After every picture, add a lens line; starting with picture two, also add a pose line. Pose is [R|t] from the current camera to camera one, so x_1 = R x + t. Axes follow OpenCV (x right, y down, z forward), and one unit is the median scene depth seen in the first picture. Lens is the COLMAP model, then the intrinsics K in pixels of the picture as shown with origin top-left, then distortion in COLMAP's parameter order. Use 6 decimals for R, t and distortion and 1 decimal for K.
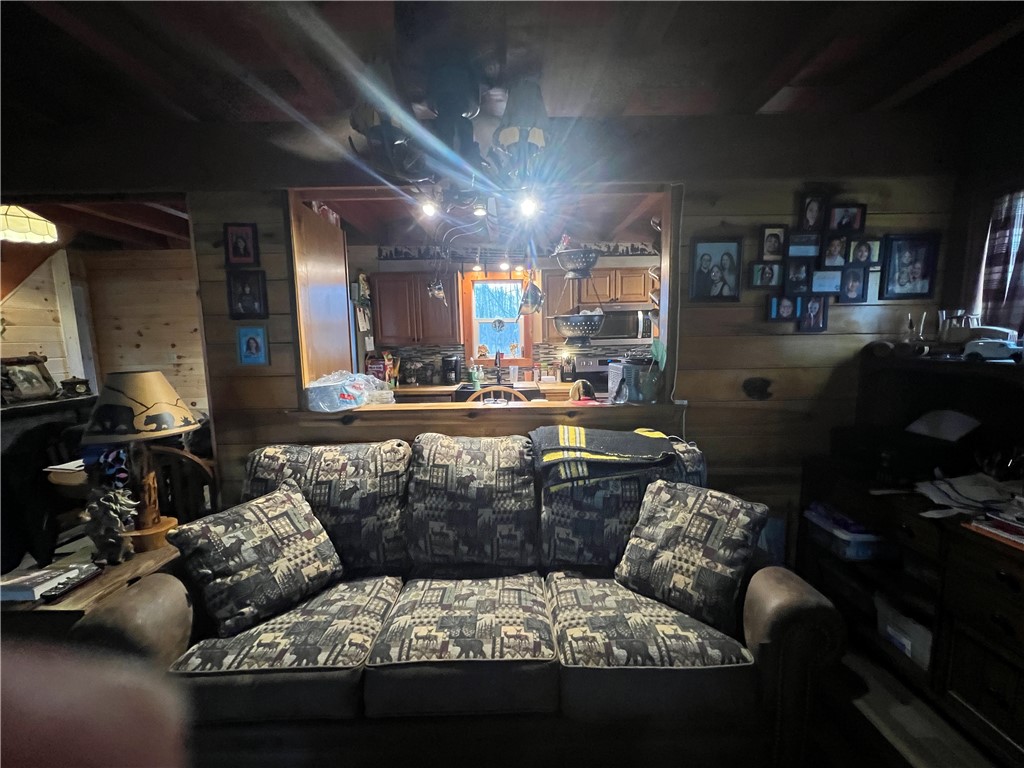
lens RADIAL K [[407.0, 0, 512.0], [0, 407.0, 384.0], [0, 0, 1]] dist [0.000286, 0.000074]
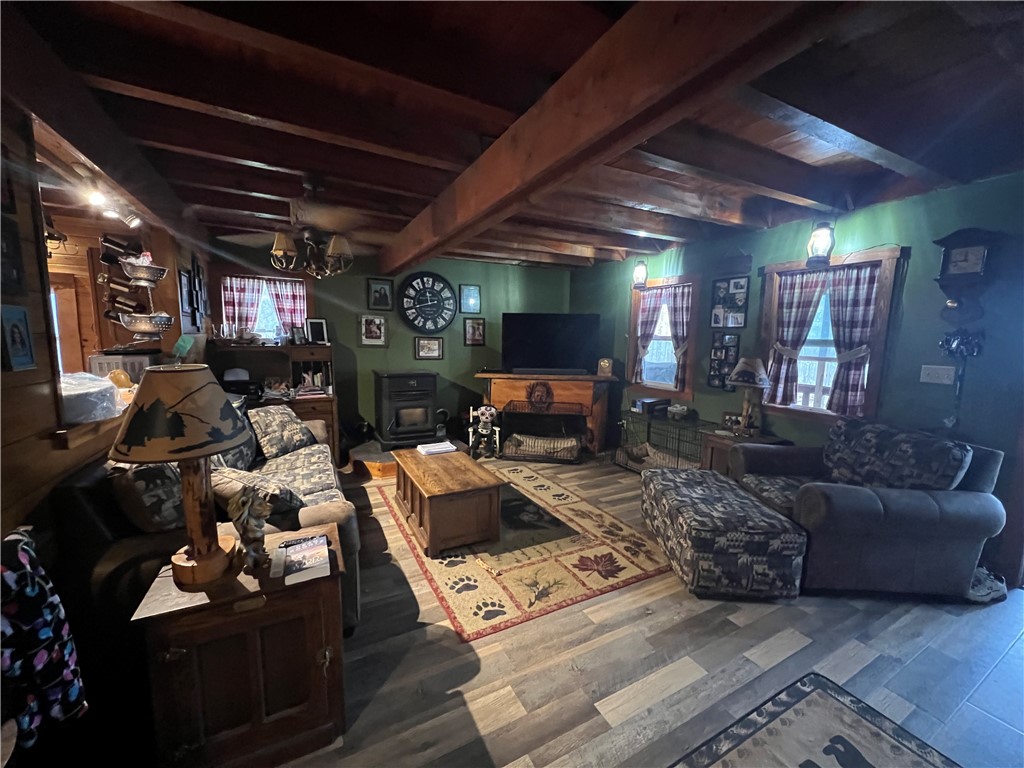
lens RADIAL K [[407.0, 0, 512.0], [0, 407.0, 384.0], [0, 0, 1]] dist [0.000286, 0.000074]
pose [[-0.457317, -0.092659, 0.884463, -2.185030], [0.099639, 0.982956, 0.154496, -0.064389], [-0.883704, 0.158781, -0.440290, 0.866450]]
